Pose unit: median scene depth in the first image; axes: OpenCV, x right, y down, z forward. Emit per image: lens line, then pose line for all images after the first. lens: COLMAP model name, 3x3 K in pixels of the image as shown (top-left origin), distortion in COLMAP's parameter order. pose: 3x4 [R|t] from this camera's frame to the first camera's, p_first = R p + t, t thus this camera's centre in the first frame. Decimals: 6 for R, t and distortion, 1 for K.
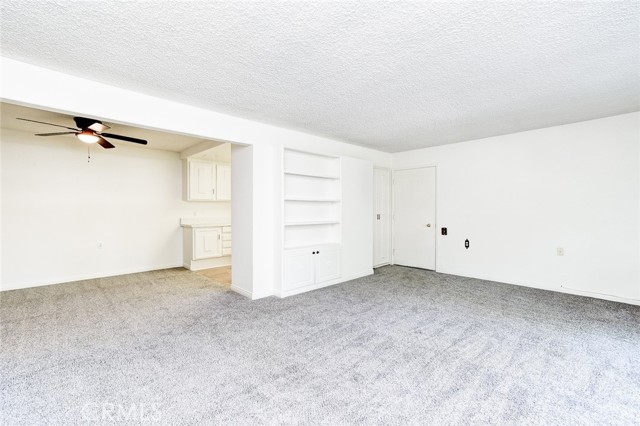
lens RADIAL K [[281.8, 0, 324.8], [0, 281.8, 210.5], [0, 0, 1]] dist [0.002221, 0.001028]
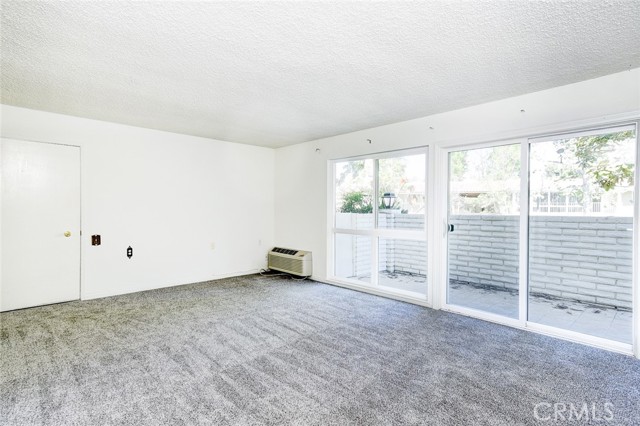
lens RADIAL K [[323.5, 0, 320.0], [0, 323.5, 213.0], [0, 0, 1]] dist [-0.000473, -0.000018]
pose [[0.001670, -0.008378, 0.999964, -0.609551], [-0.000287, 0.999965, 0.008378, -0.003728], [-0.999999, -0.000301, 0.001667, 0.648705]]
